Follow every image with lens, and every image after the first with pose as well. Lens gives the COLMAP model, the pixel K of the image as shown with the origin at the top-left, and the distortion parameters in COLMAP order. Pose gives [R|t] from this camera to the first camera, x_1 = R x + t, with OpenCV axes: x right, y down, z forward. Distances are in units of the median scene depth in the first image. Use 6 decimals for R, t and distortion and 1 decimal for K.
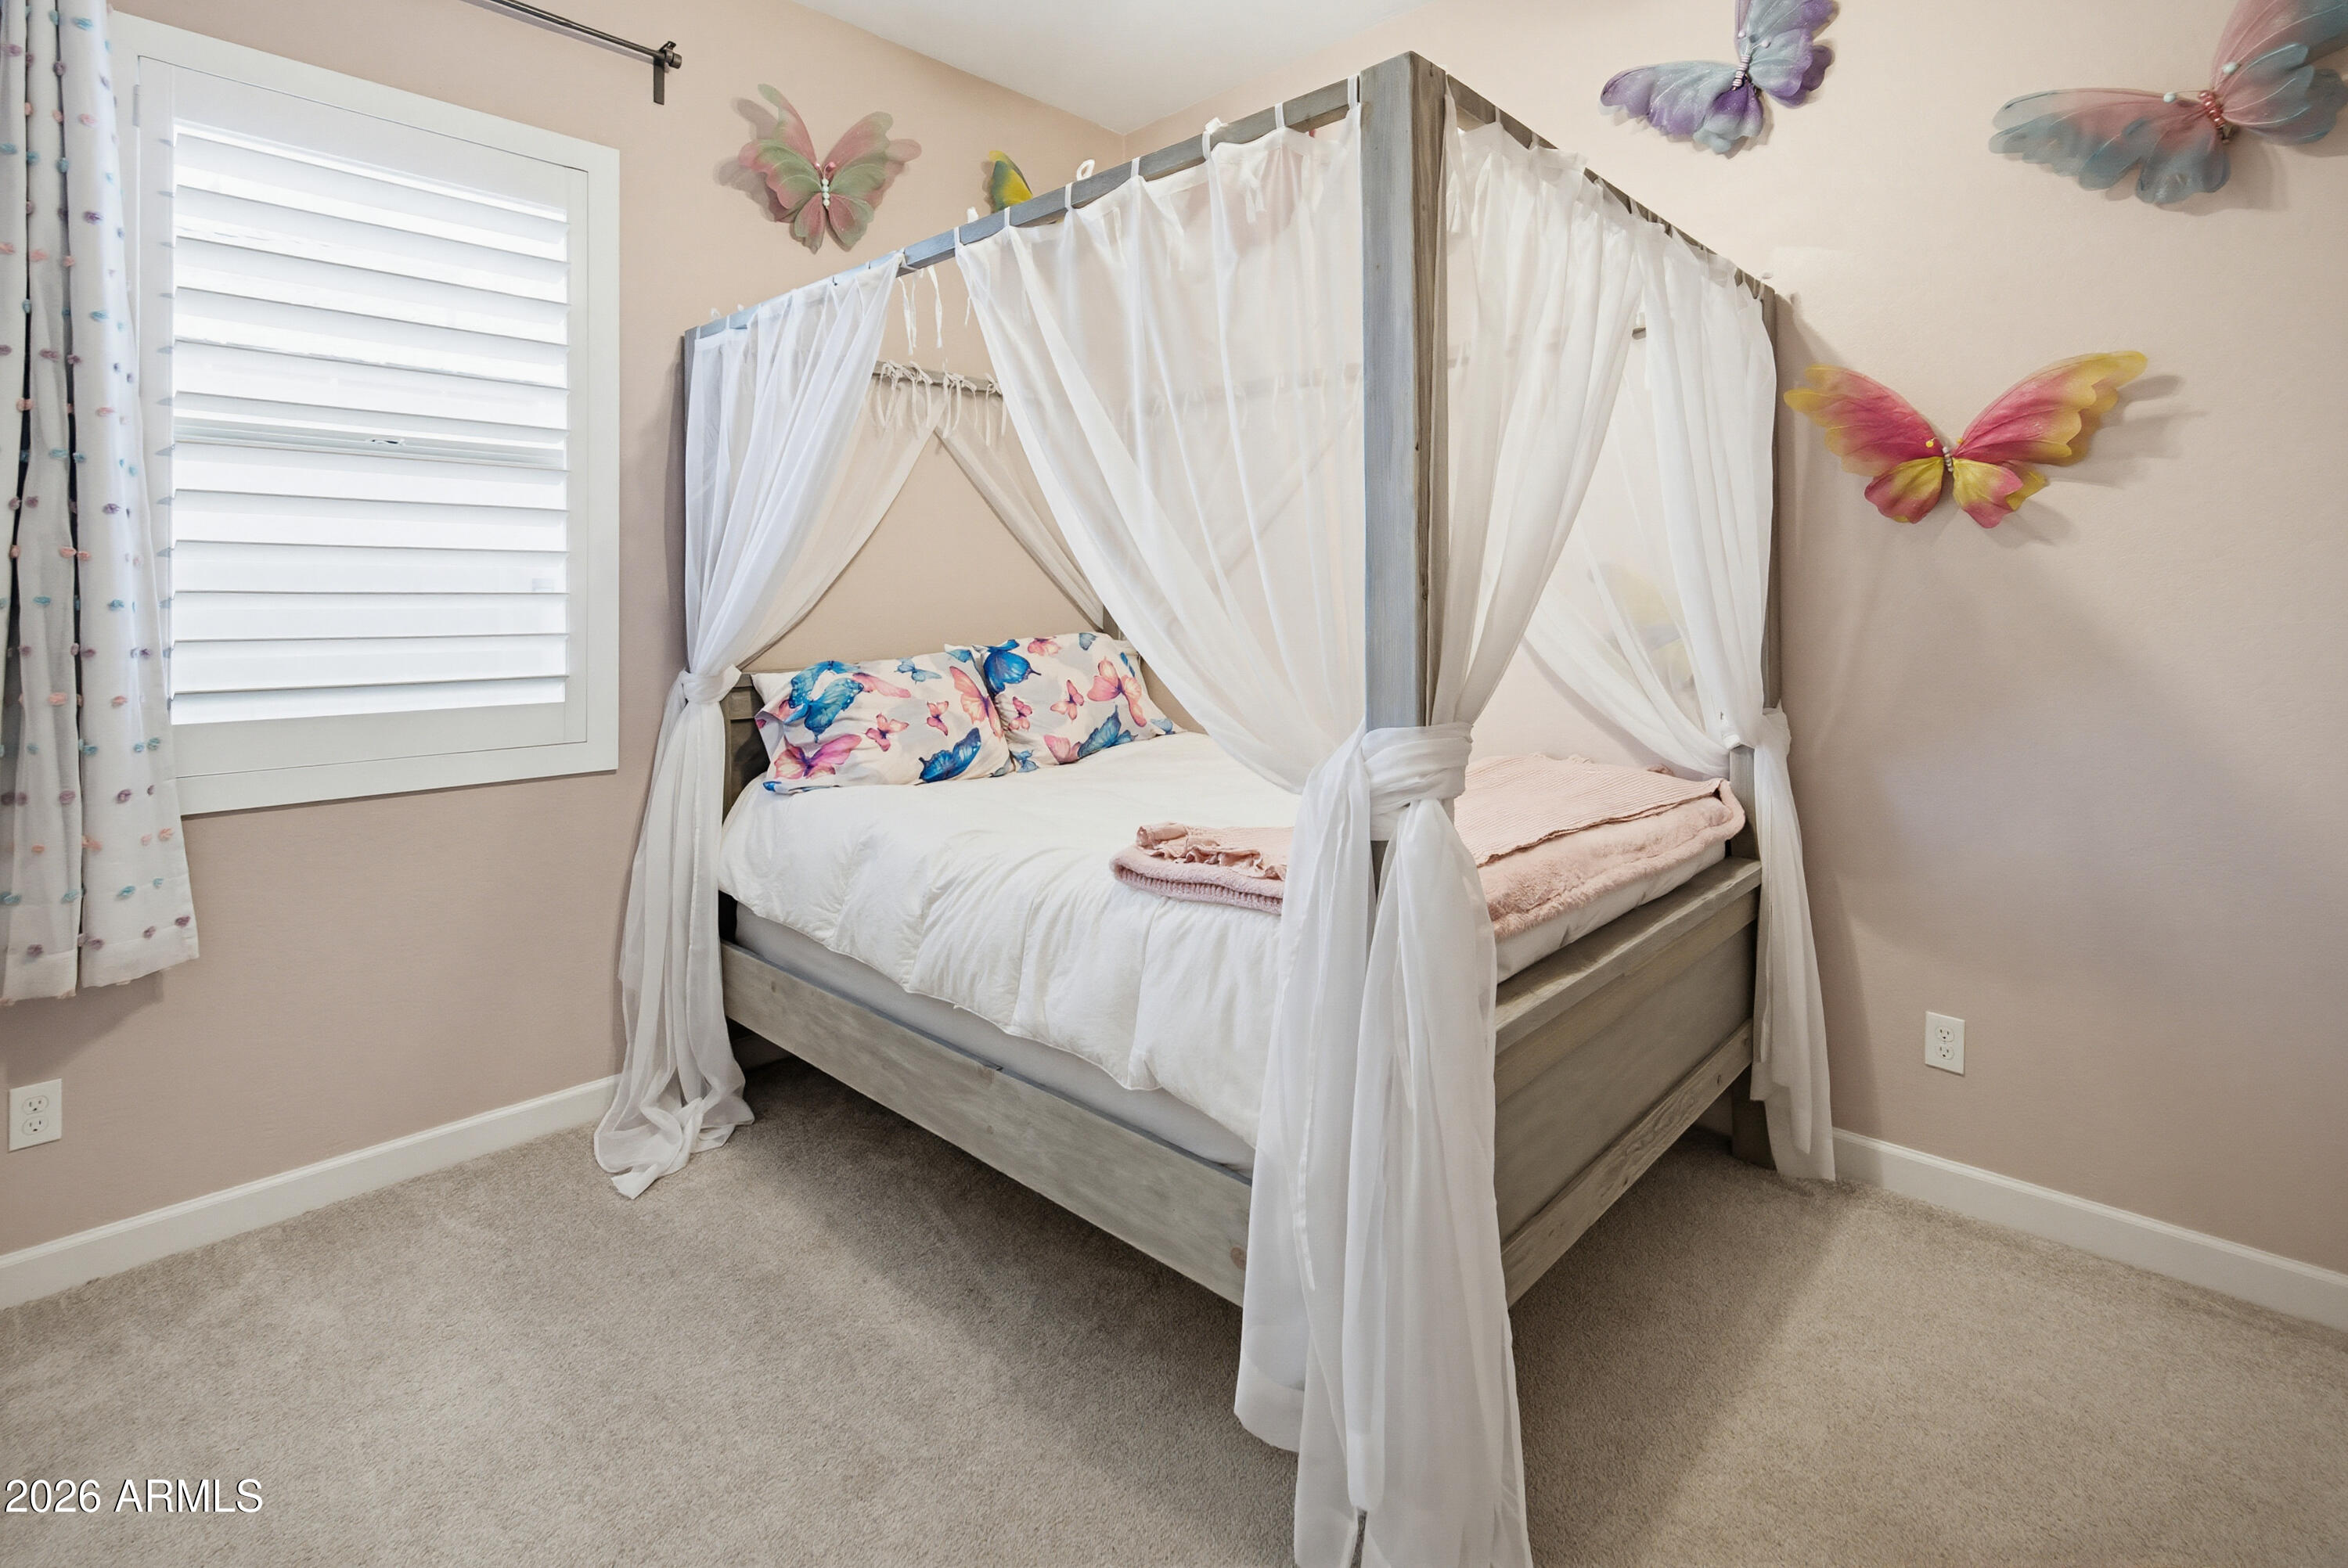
lens RADIAL K [[1096.4, 0, 1178.1], [0, 1096.4, 585.2], [0, 0, 1]] dist [0.000843, -0.000023]
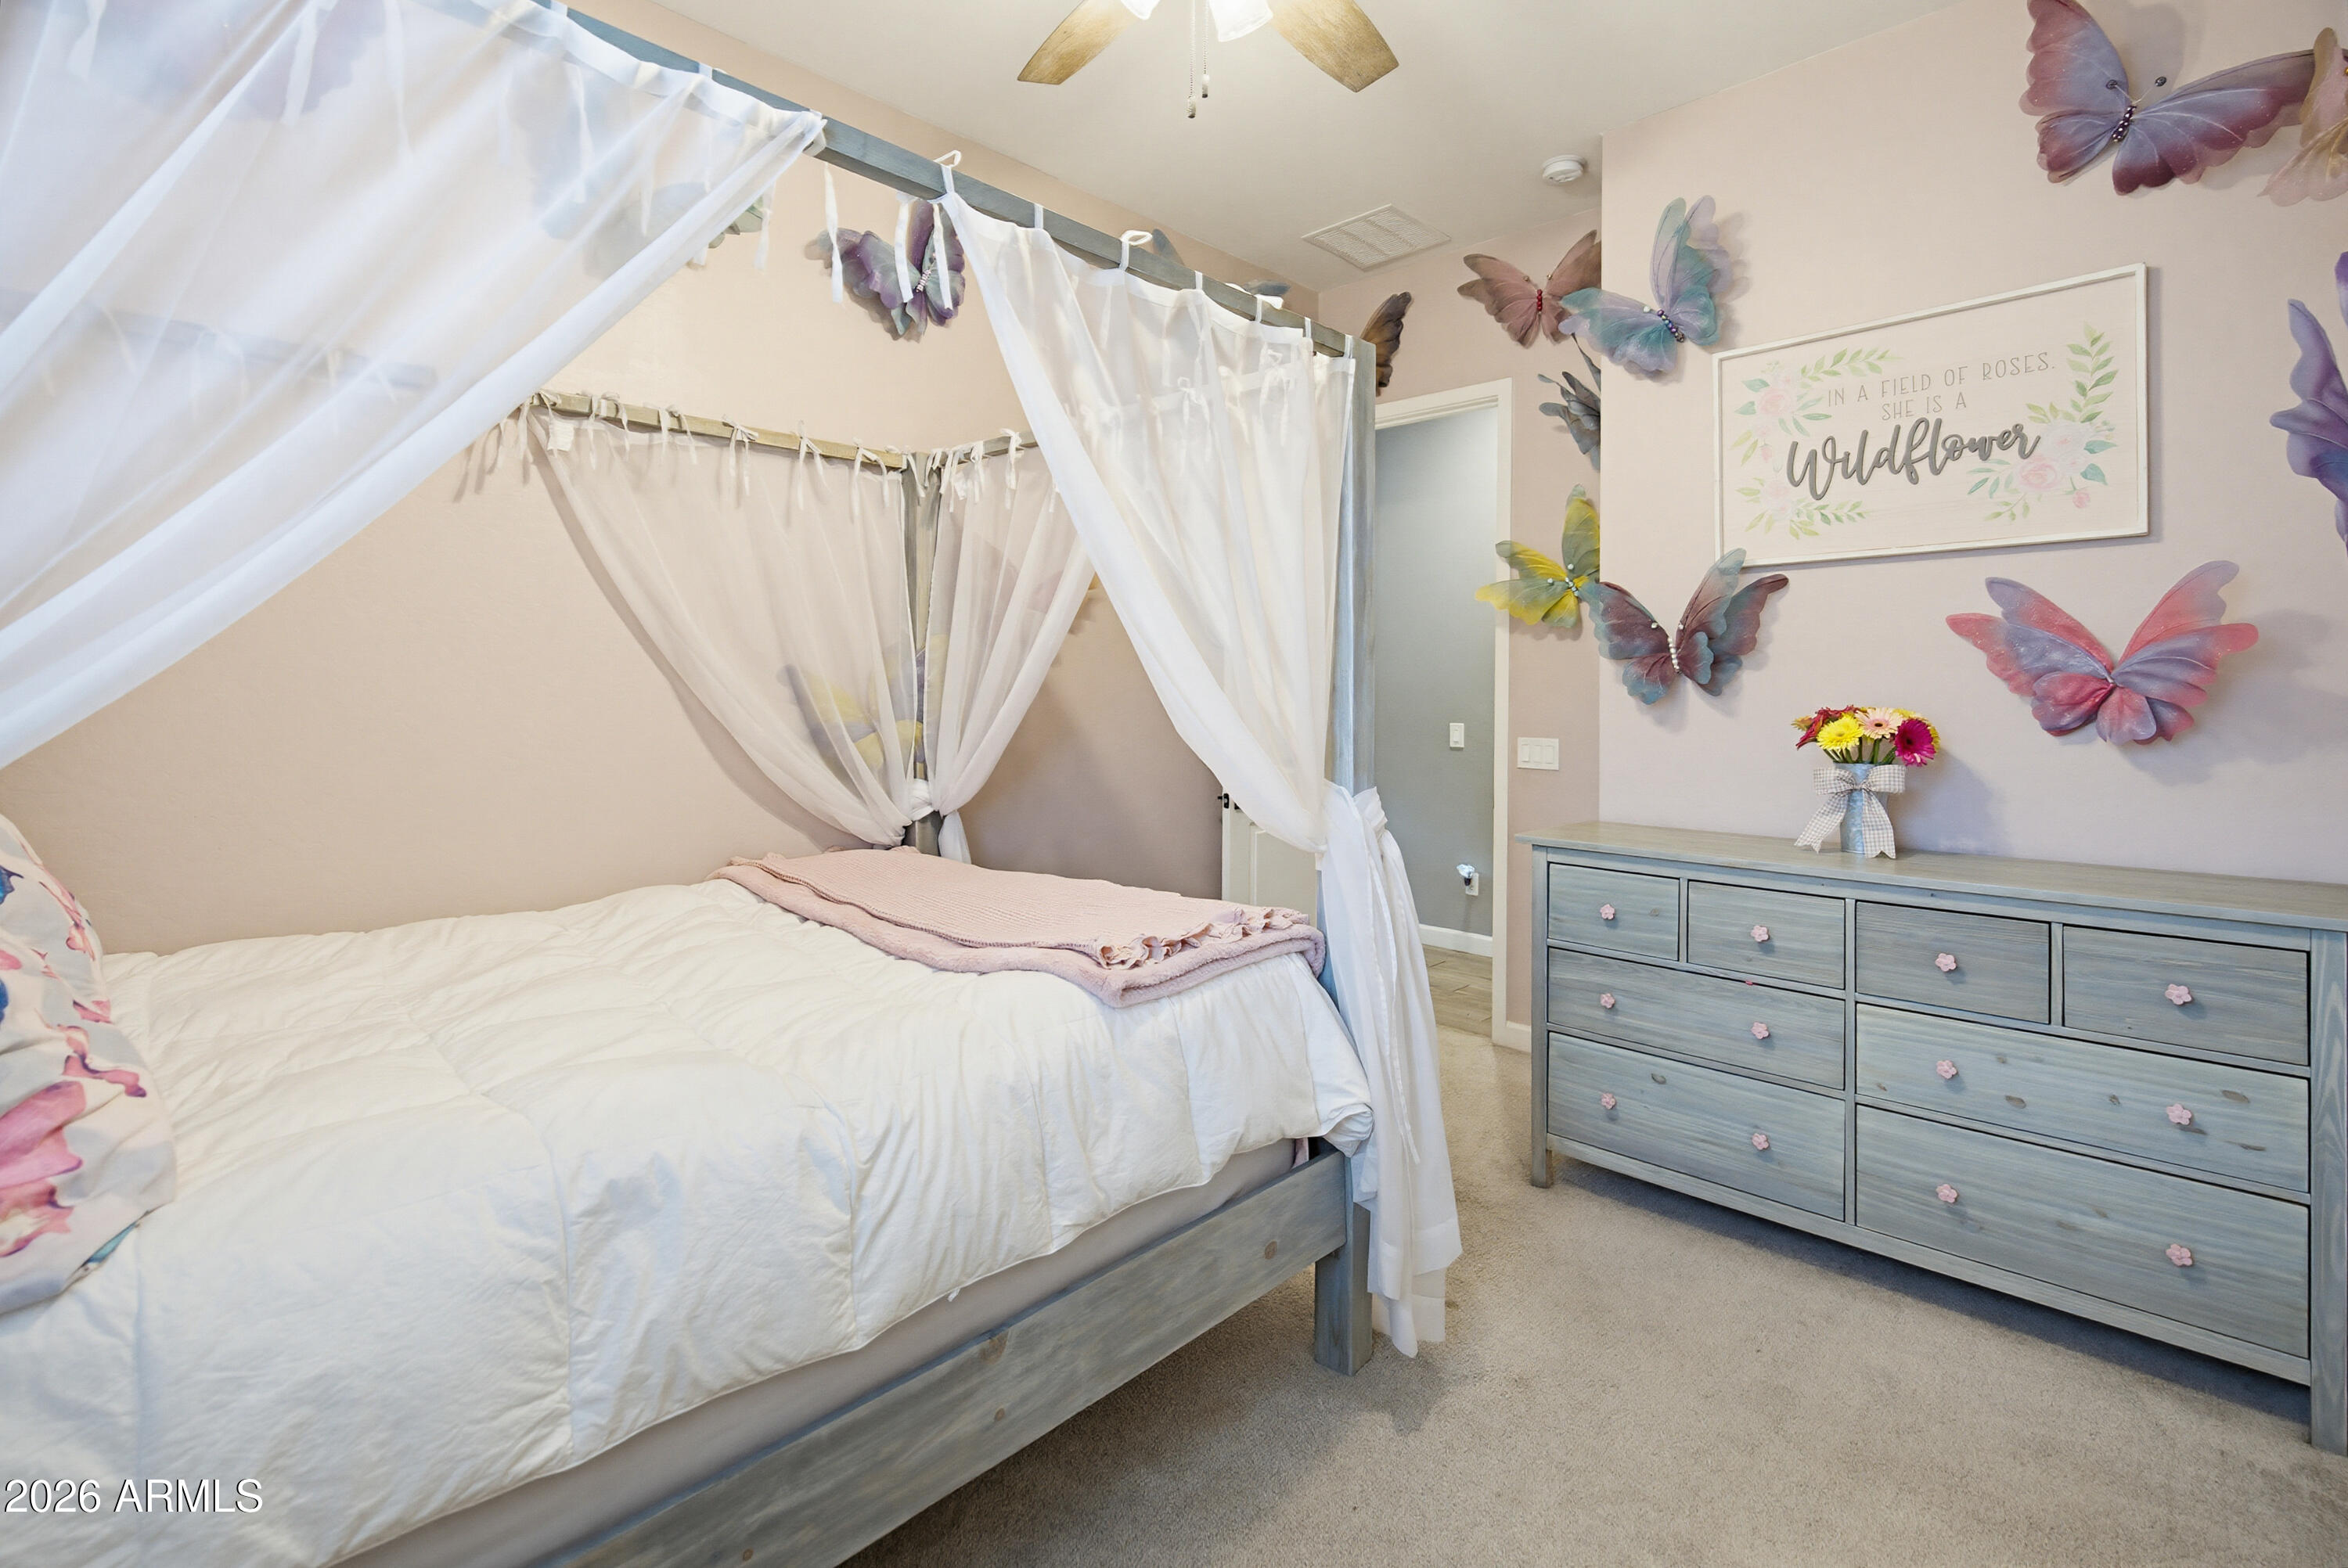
lens RADIAL K [[1087.0, 0, 1167.9], [0, 1087.0, 683.9], [0, 0, 1]] dist [0.002343, -0.000242]
pose [[0.019261, 0.006334, 0.999794, -0.880707], [-0.019002, 0.999802, -0.005968, -0.001207], [-0.999634, -0.018883, 0.019378, 0.845220]]
